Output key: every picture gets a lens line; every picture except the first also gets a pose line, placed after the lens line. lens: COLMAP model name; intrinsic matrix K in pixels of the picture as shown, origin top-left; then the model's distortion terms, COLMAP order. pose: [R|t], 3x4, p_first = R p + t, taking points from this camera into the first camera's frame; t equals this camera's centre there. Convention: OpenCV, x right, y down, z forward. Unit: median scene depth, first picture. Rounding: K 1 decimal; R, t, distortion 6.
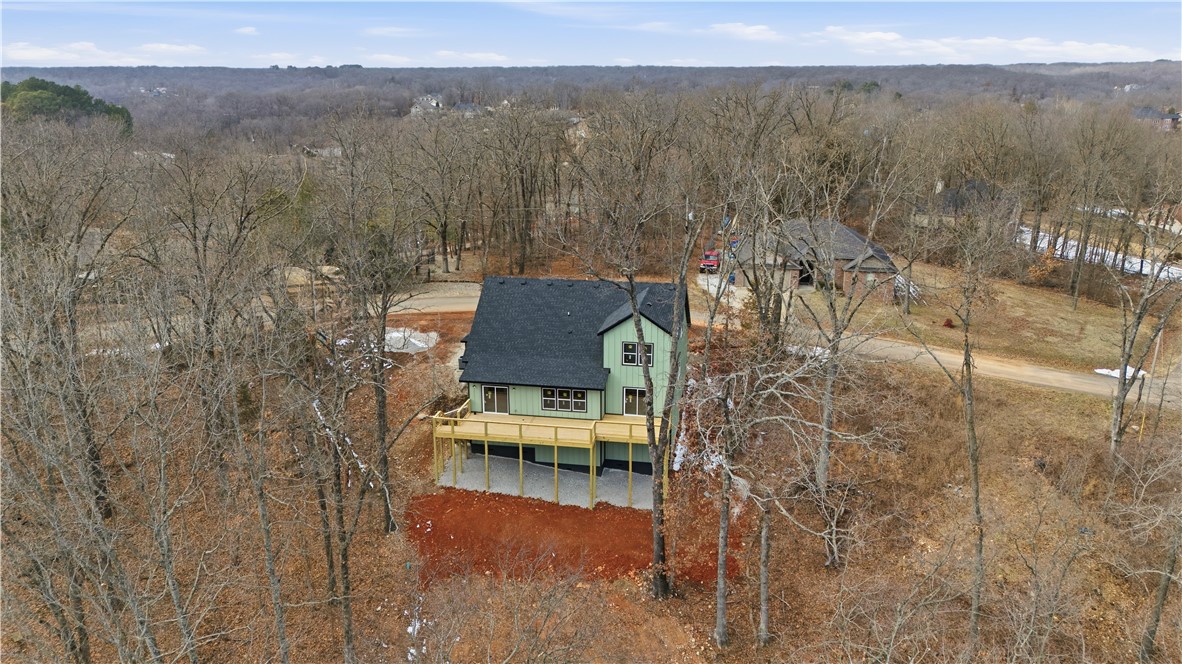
lens RADIAL K [[863.9, 0, 591.0], [0, 863.9, 332.0], [0, 0, 1]] dist [0.087065, -0.090195]
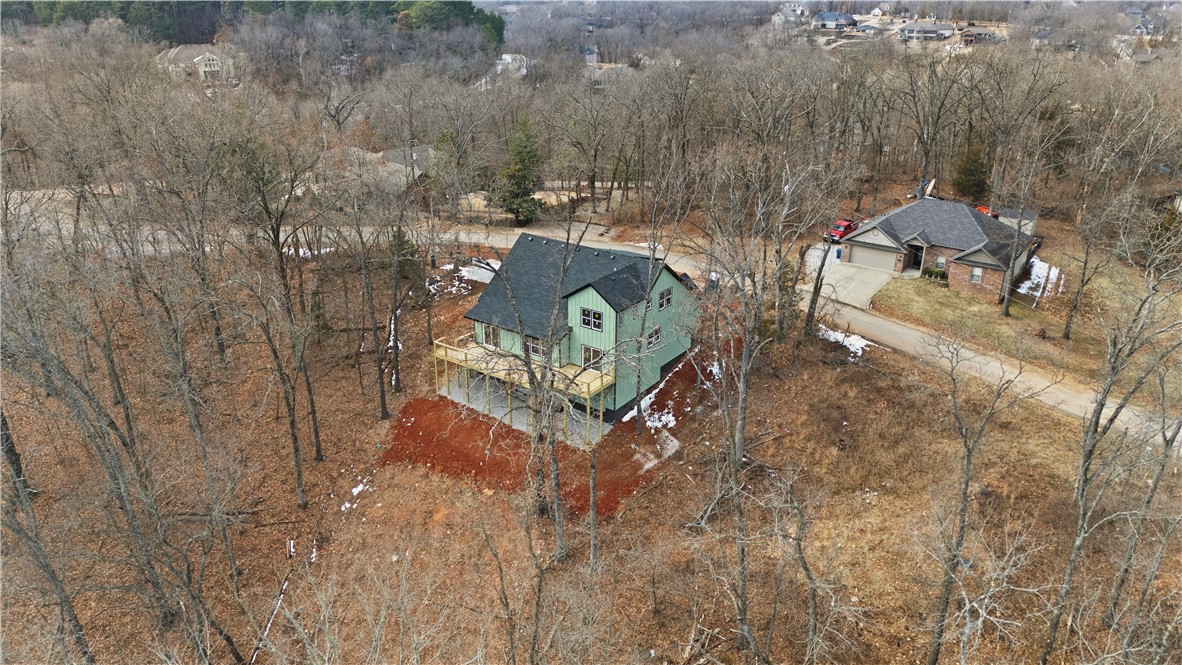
lens RADIAL K [[863.9, 0, 591.0], [0, 863.9, 332.5], [0, 0, 1]] dist [0.087065, -0.090195]
pose [[0.905204, 0.170738, -0.389172, 0.513913], [-0.127773, 0.982717, 0.133942, -0.114276], [0.405315, -0.071520, 0.911375, -0.078971]]
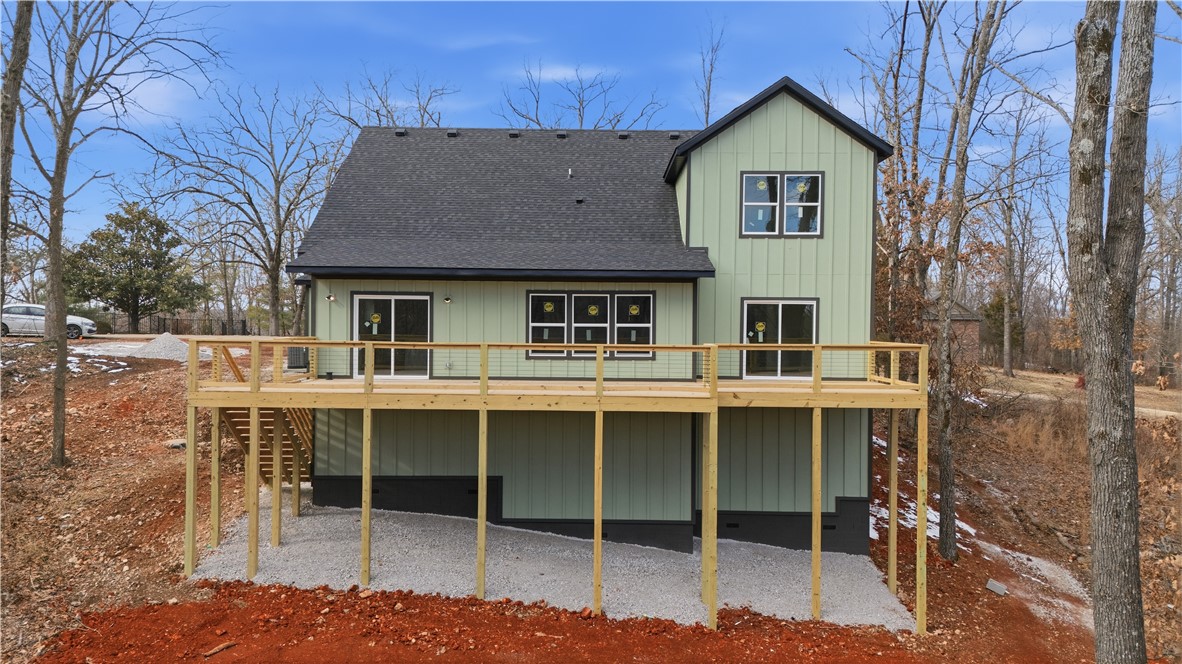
lens RADIAL K [[863.9, 0, 591.0], [0, 863.9, 332.0], [0, 0, 1]] dist [0.087065, -0.090195]
pose [[0.985236, 0.010250, 0.170896, -0.092799], [0.037974, 0.960258, -0.276518, 0.181163], [-0.166939, 0.278925, 0.945691, 0.661998]]
